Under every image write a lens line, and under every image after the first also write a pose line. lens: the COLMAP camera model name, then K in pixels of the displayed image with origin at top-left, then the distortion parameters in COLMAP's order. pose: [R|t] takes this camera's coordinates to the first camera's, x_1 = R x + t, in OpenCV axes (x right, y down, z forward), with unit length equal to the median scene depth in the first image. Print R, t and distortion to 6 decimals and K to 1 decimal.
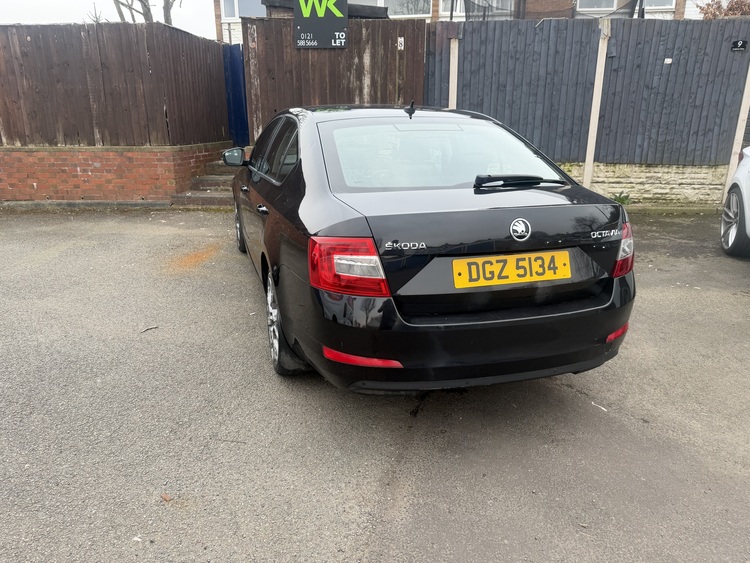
lens RADIAL K [[534.9, 0, 375.0], [0, 534.9, 281.5], [0, 0, 1]] dist [0.004308, -0.001624]
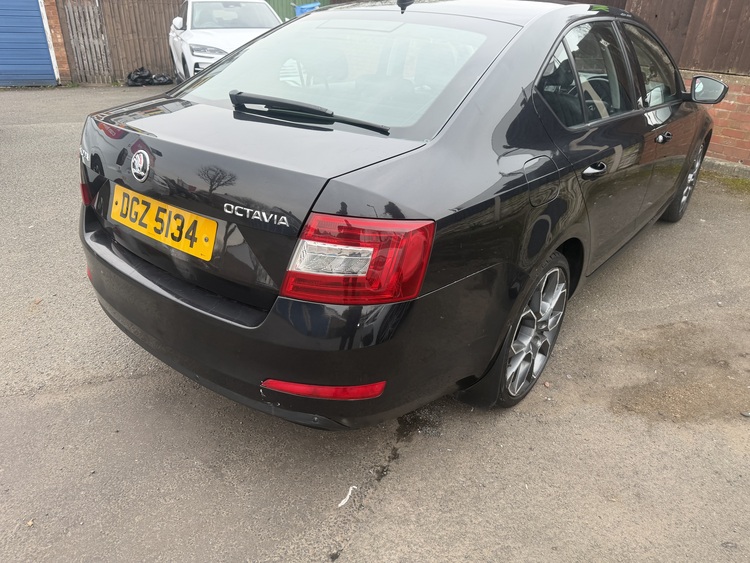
lens RADIAL K [[534.9, 0, 375.0], [0, 534.9, 281.5], [0, 0, 1]] dist [0.004308, -0.001624]
pose [[0.548362, 0.373226, -0.748333, 1.003115], [-0.261939, 0.926504, 0.270145, -0.221496], [0.794158, 0.047880, 0.605822, 0.779163]]
